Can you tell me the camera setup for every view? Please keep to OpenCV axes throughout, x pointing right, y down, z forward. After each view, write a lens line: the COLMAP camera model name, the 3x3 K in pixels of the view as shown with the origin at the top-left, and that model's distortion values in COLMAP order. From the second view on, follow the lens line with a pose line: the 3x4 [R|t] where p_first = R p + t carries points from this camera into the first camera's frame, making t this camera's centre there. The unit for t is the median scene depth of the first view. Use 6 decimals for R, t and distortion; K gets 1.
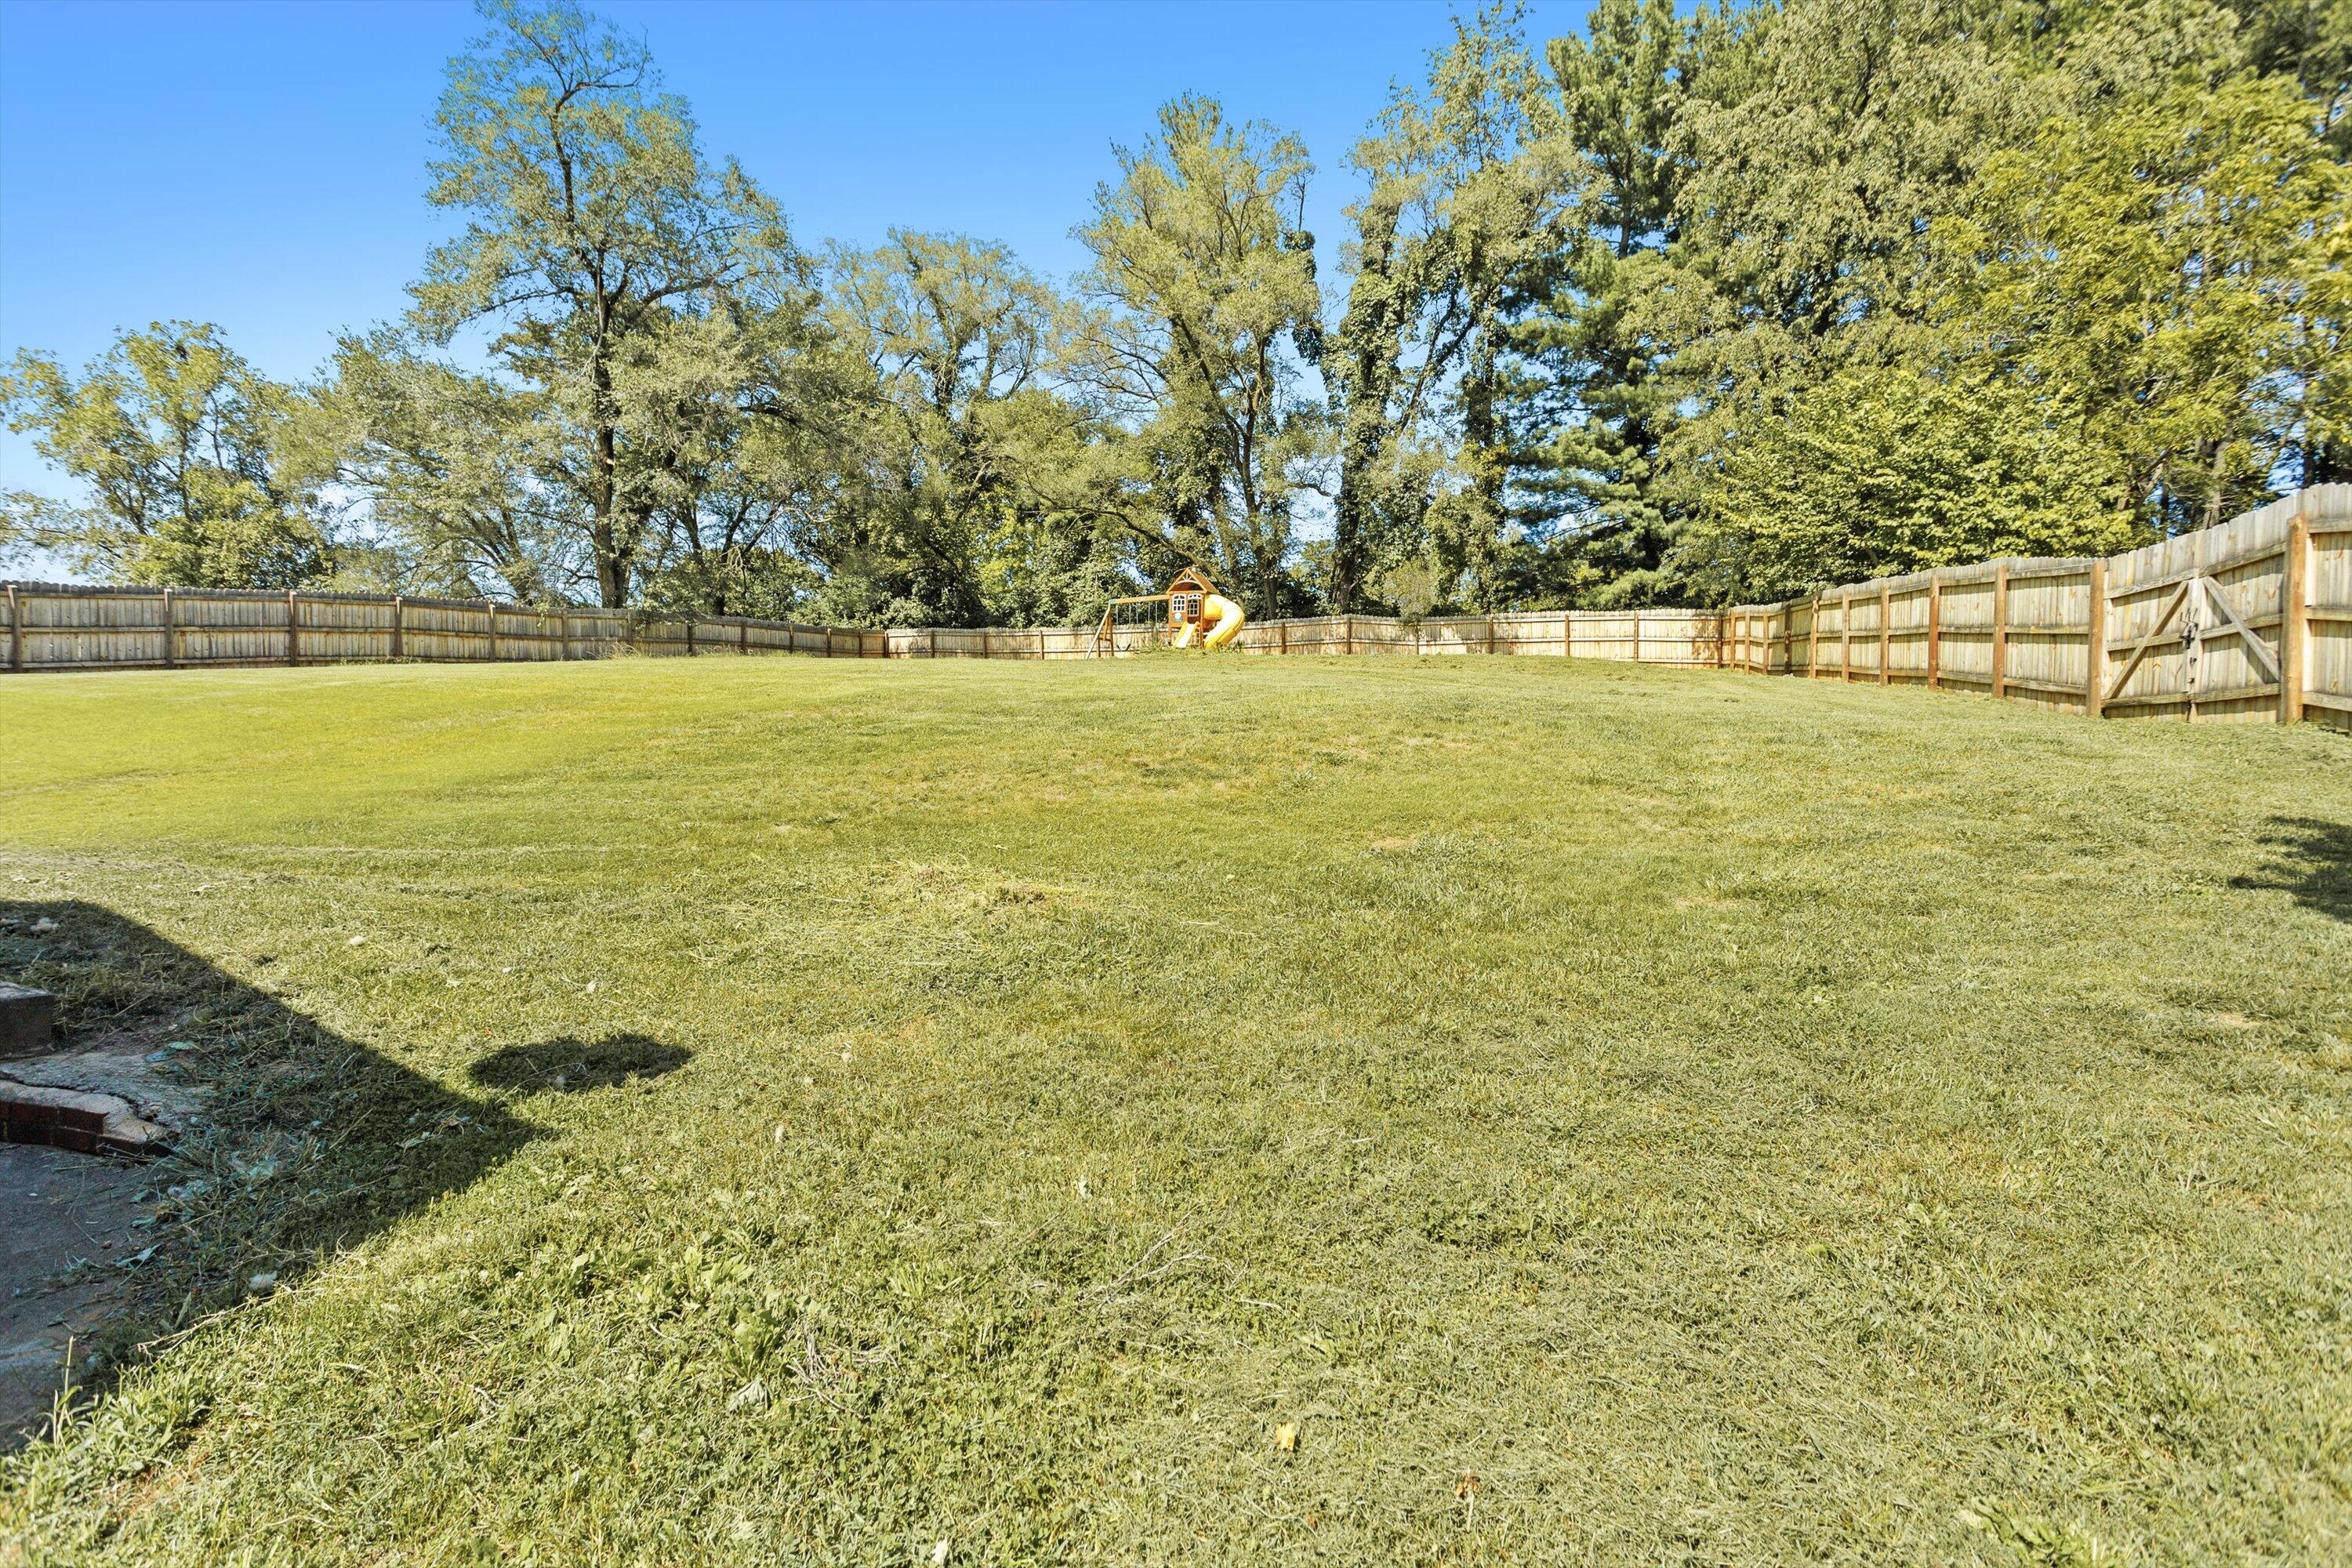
lens RADIAL K [[1129.4, 0, 1159.1], [0, 1129.4, 756.1], [0, 0, 1]] dist [0.000263, 0.002218]
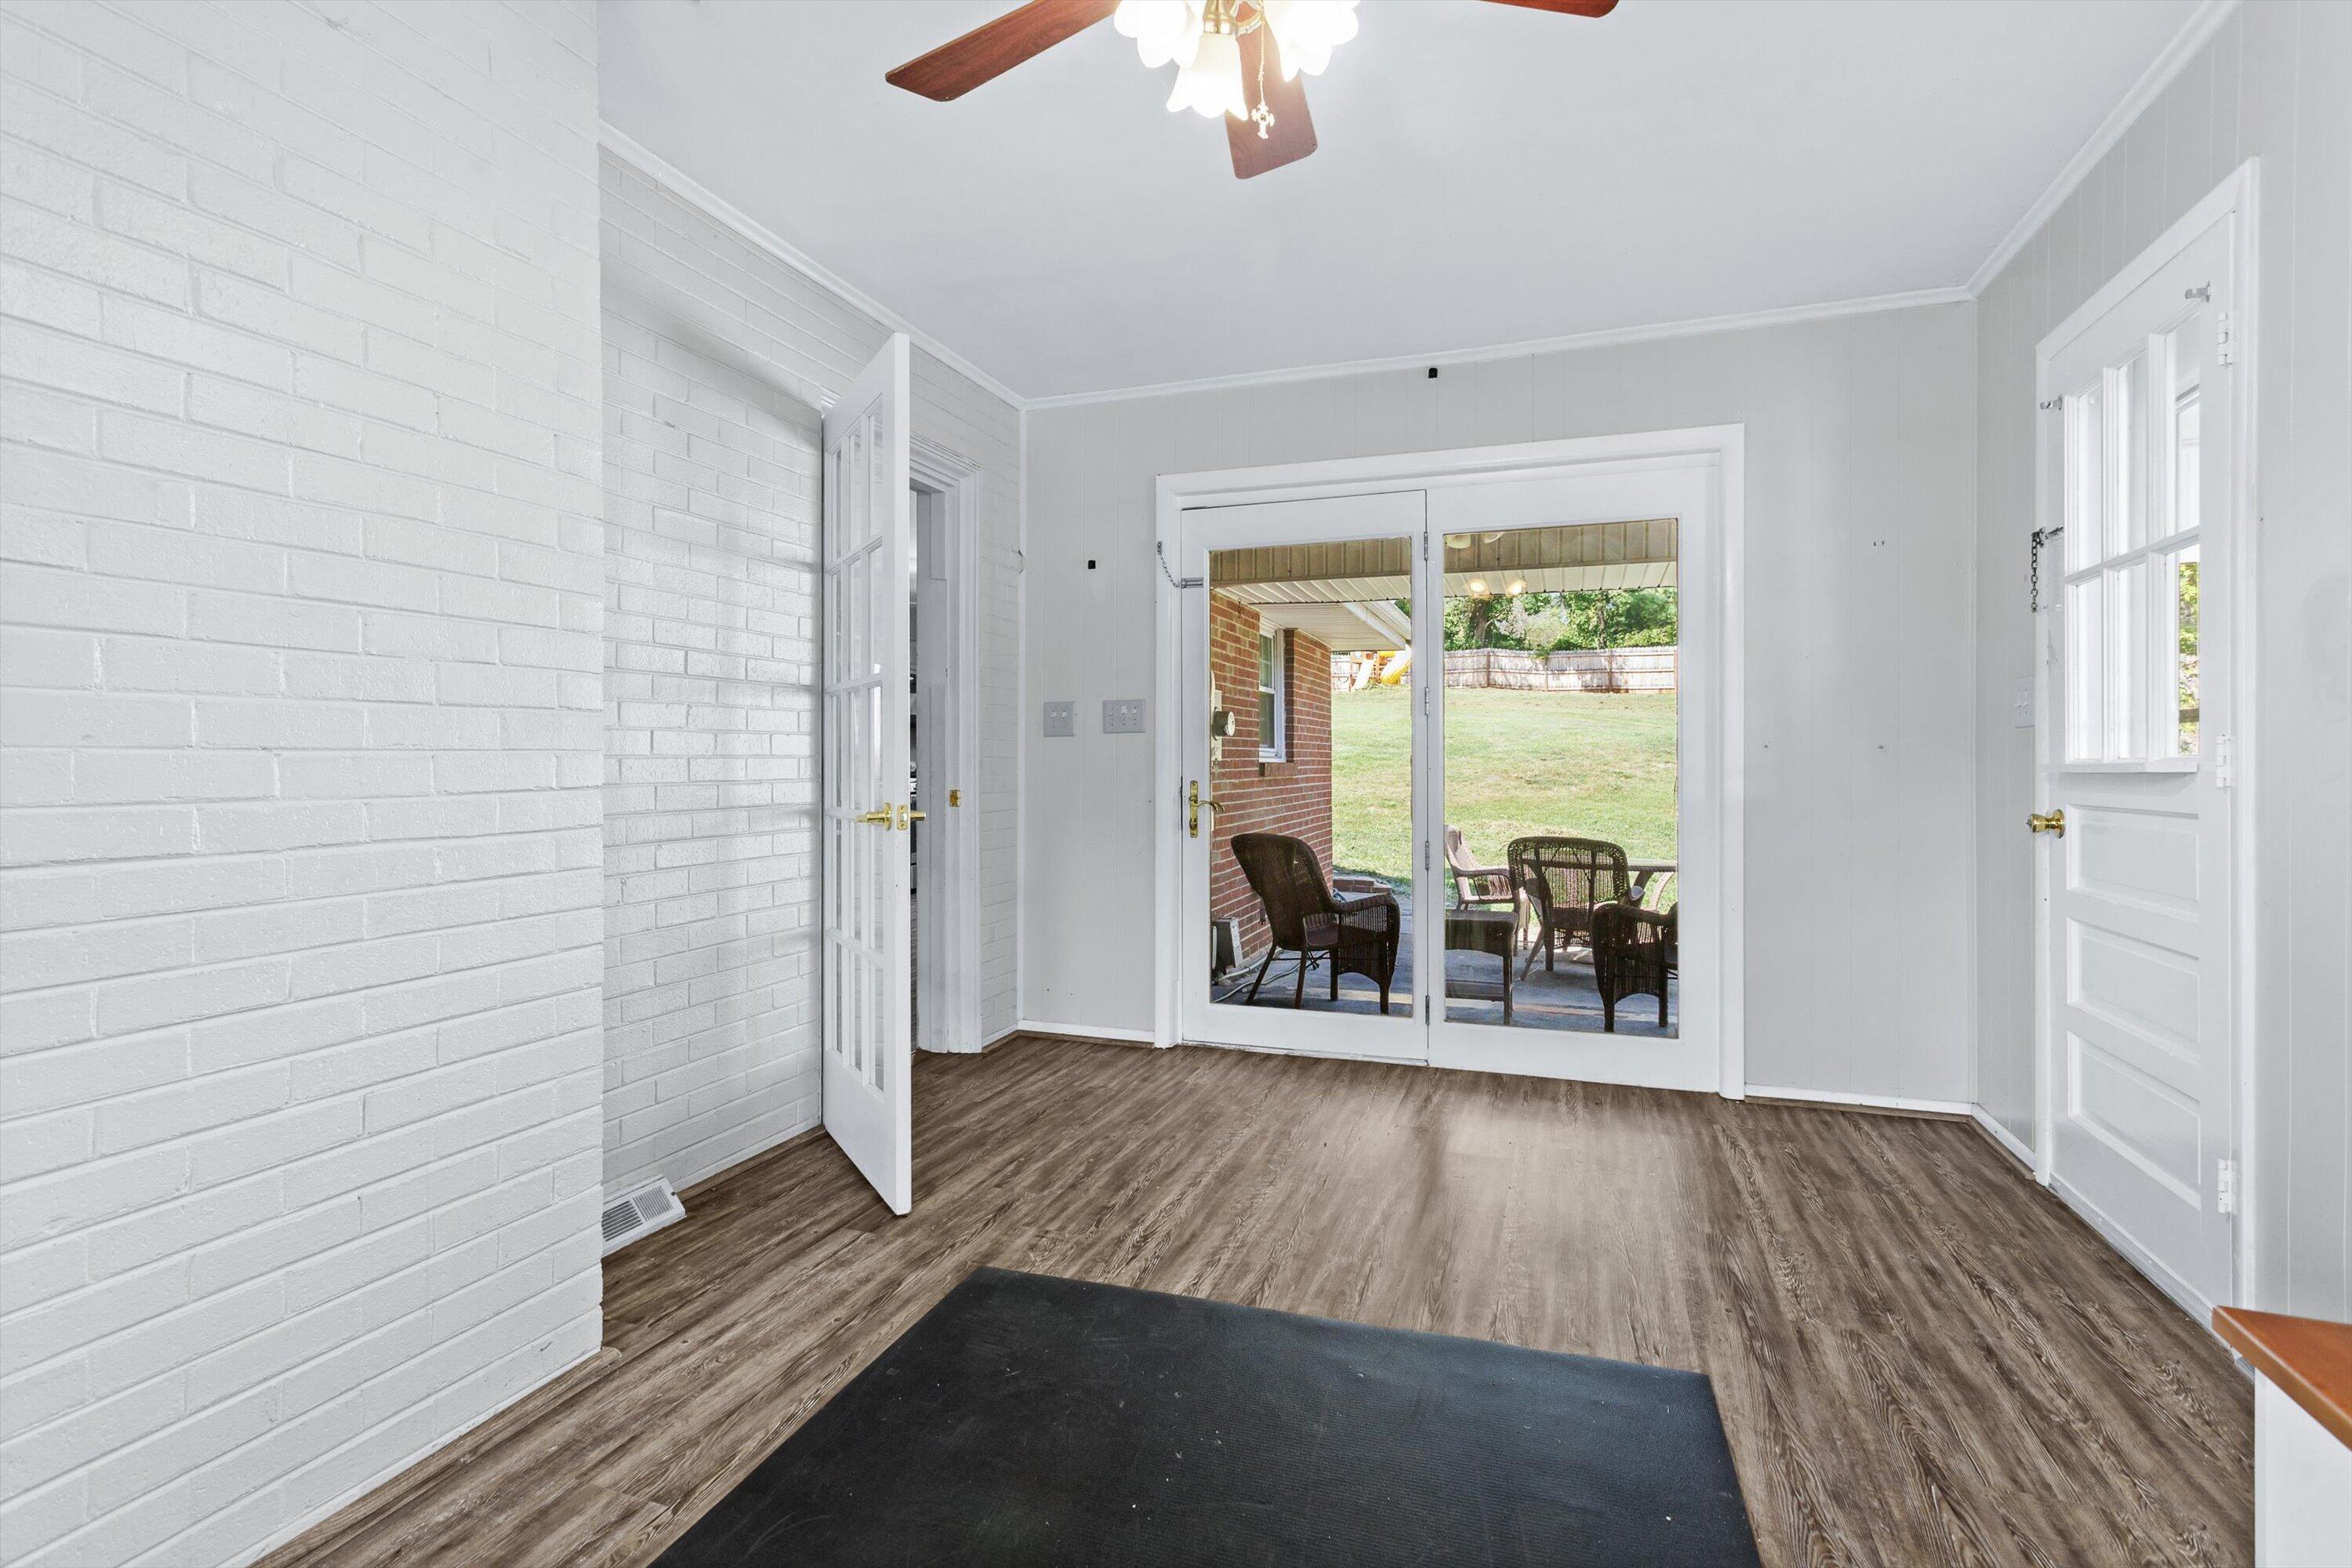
lens RADIAL K [[1129.4, 0, 1159.1], [0, 1129.4, 756.1], [0, 0, 1]] dist [0.000263, 0.002218]
pose [[0.998076, 0.002682, -0.061950, -0.180998], [-0.002779, 0.999995, -0.001483, -0.010199], [0.061946, 0.001653, 0.998078, -0.398860]]
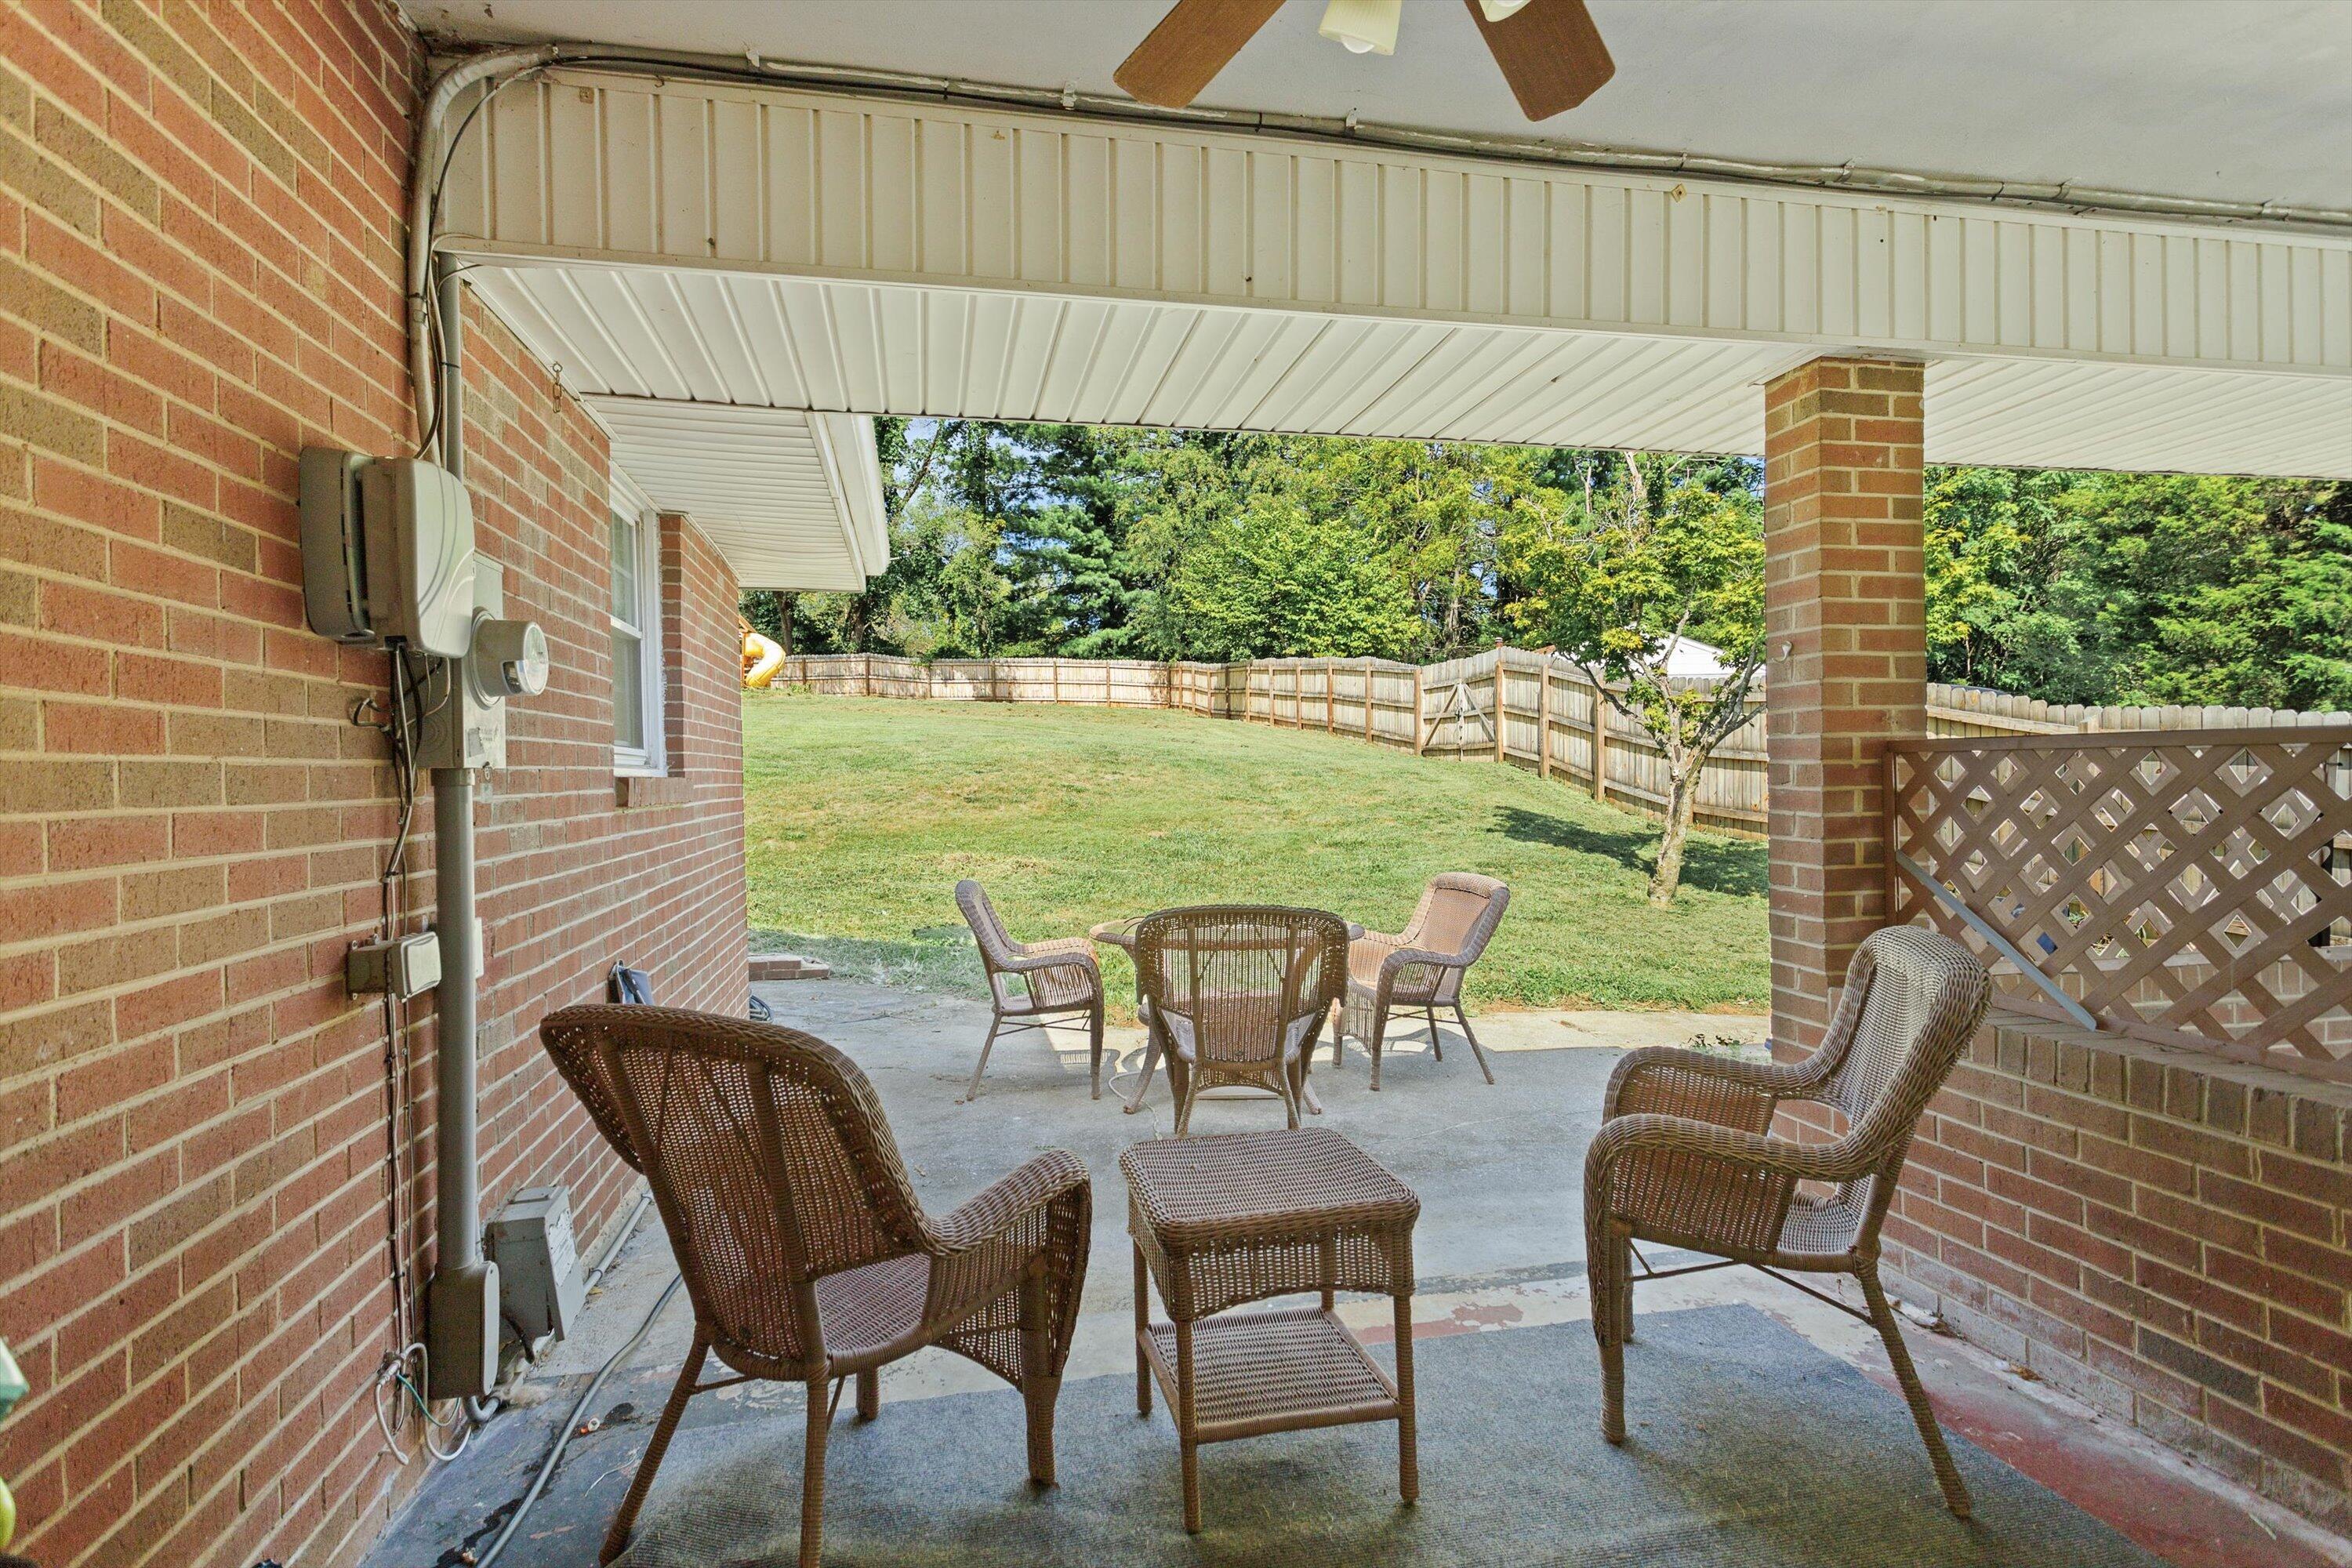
lens RADIAL K [[1129.4, 0, 1159.1], [0, 1129.4, 756.1], [0, 0, 1]] dist [0.000263, 0.002218]
pose [[0.878651, -0.010445, 0.477351, -0.179720], [0.019164, 0.999727, -0.013399, -0.007582], [-0.477081, 0.020921, 0.878610, -0.174848]]
